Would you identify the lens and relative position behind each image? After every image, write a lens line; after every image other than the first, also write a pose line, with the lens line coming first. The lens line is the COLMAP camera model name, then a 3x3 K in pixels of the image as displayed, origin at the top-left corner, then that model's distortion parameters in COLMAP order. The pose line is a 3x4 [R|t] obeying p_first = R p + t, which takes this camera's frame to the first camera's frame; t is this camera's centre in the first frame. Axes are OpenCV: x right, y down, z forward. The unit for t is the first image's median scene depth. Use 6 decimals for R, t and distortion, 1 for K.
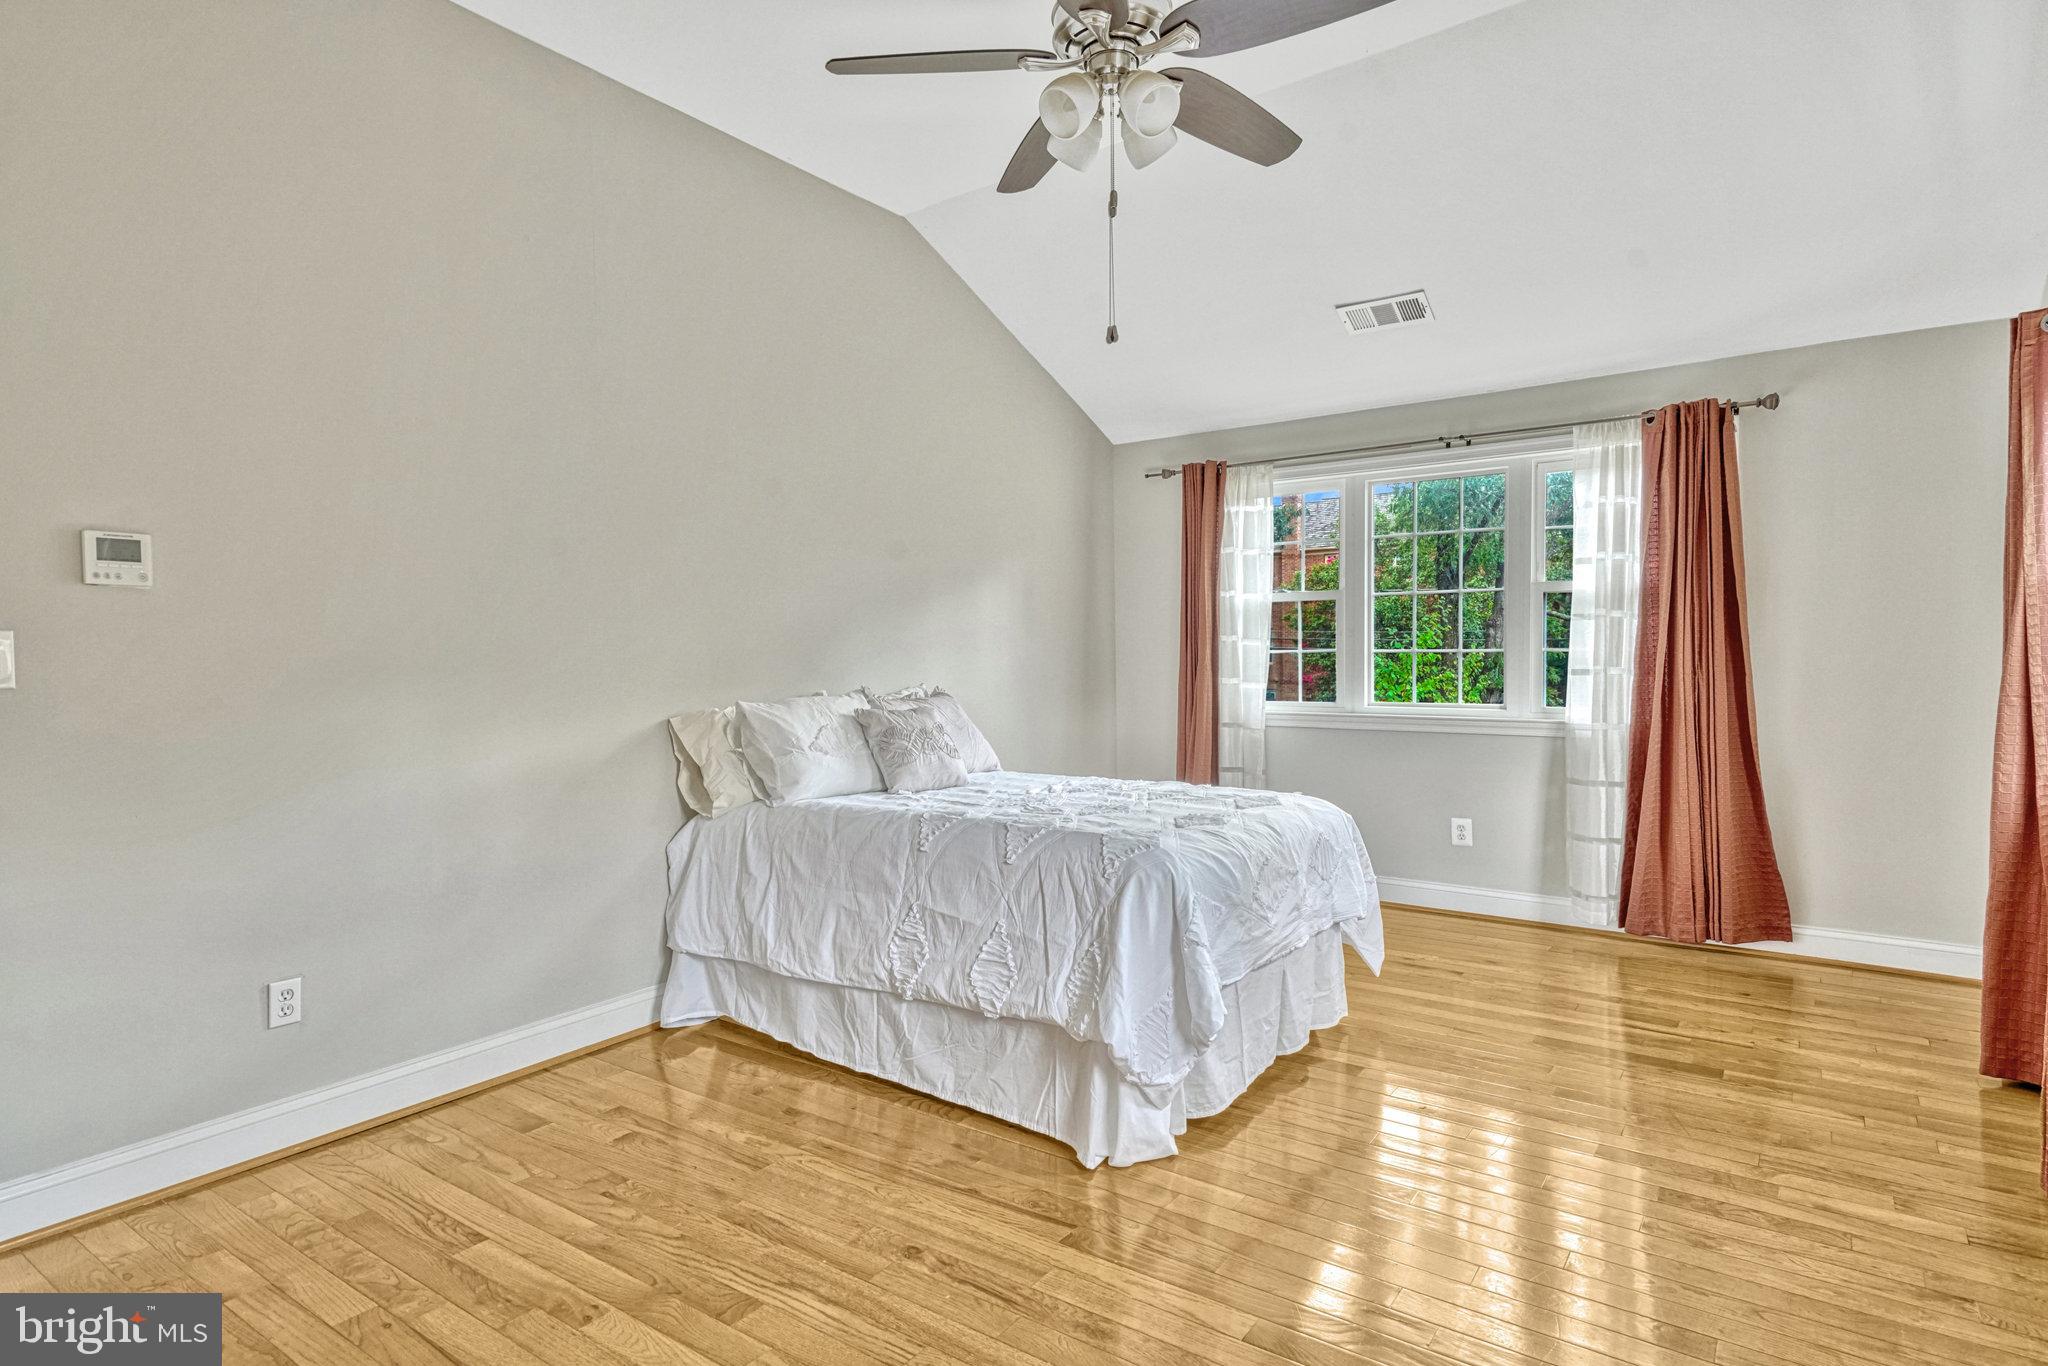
lens RADIAL K [[1082.1, 0, 1023.0], [0, 1082.1, 620.9], [0, 0, 1]] dist [0.040690, 0.000012]
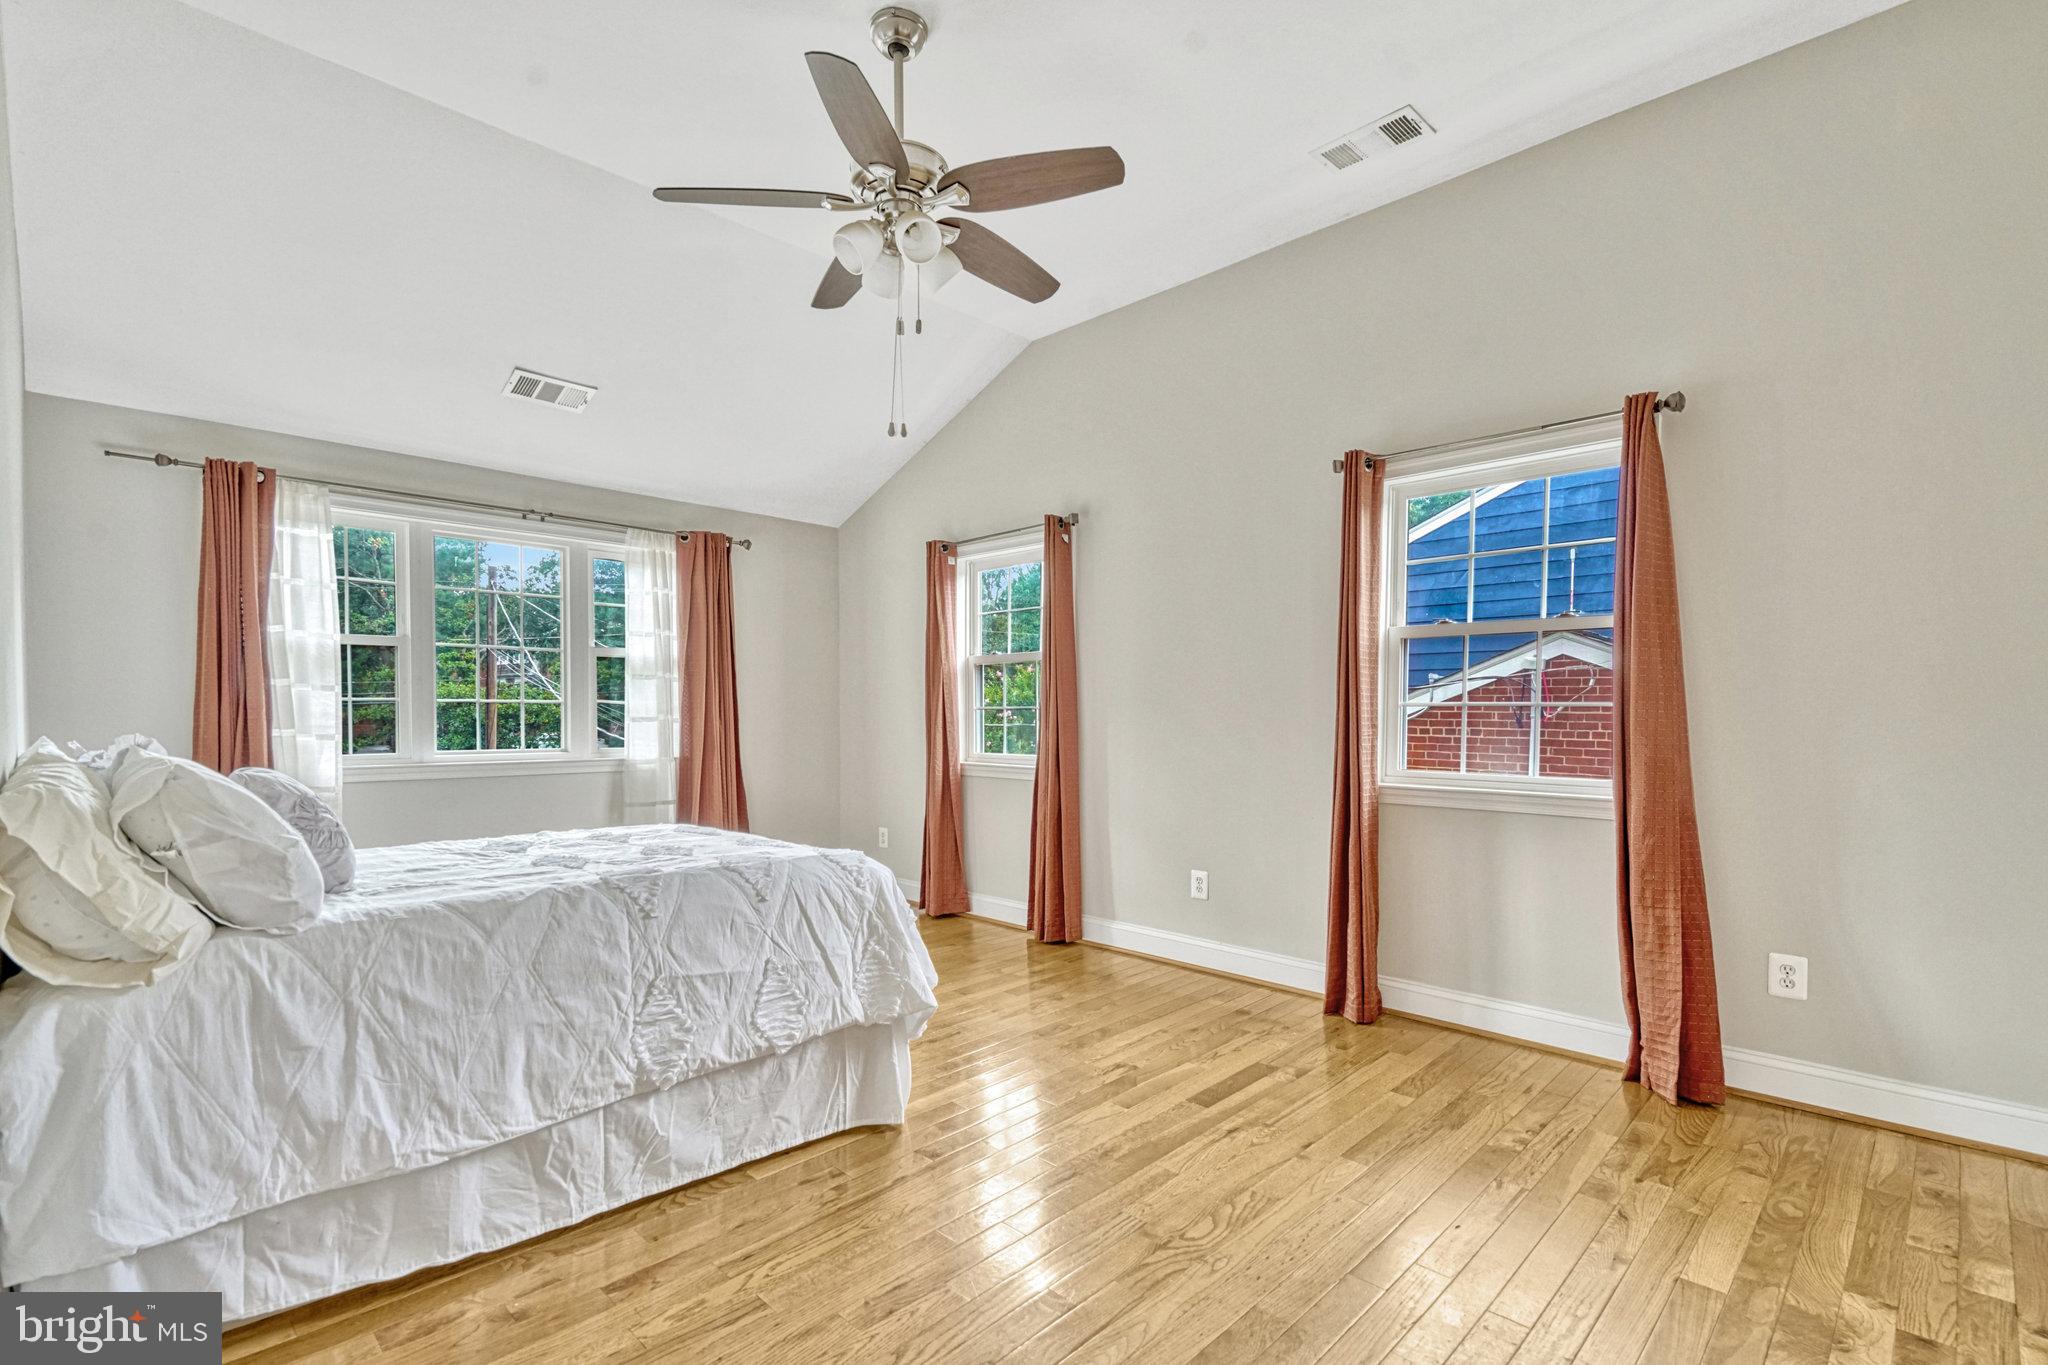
lens RADIAL K [[925.6, 0, 1003.7], [0, 925.6, 675.2], [0, 0, 1]] dist [0.026043, -0.016516]
pose [[0.177156, 0.047982, 0.983012, -0.699225], [-0.033488, 0.998526, -0.042704, 0.038055], [-0.983613, -0.025354, 0.178502, 0.536999]]
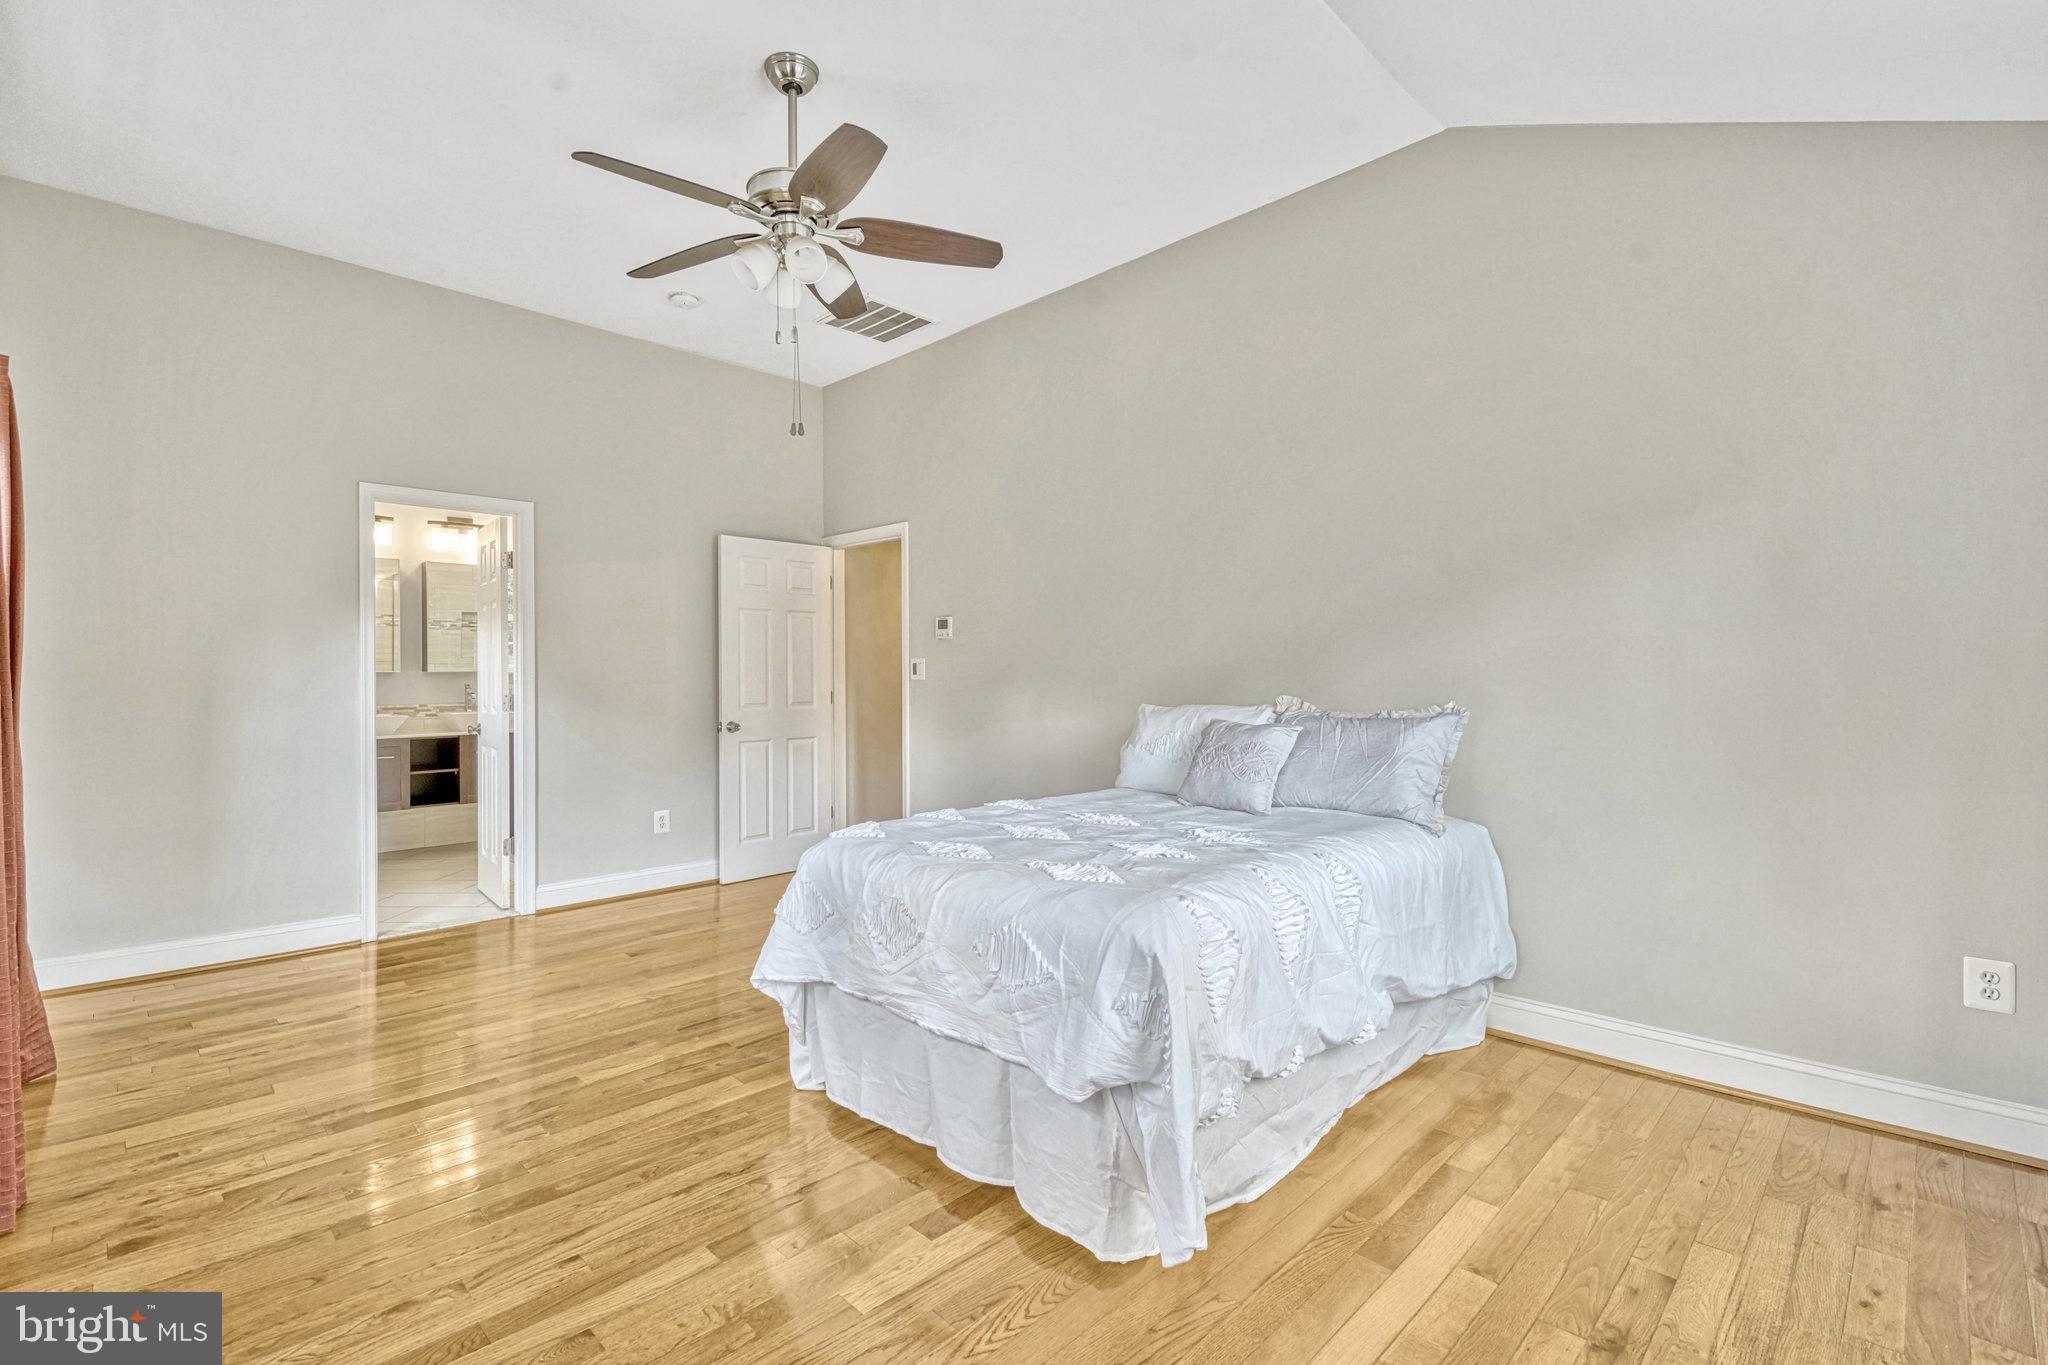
lens RADIAL K [[925.6, 0, 1003.7], [0, 925.6, 675.2], [0, 0, 1]] dist [0.026043, -0.016516]
pose [[-0.180925, 0.013808, -0.983400, 0.877189], [0.036225, 0.999317, 0.007367, 0.026532], [0.982830, -0.034291, -0.181302, 1.102112]]
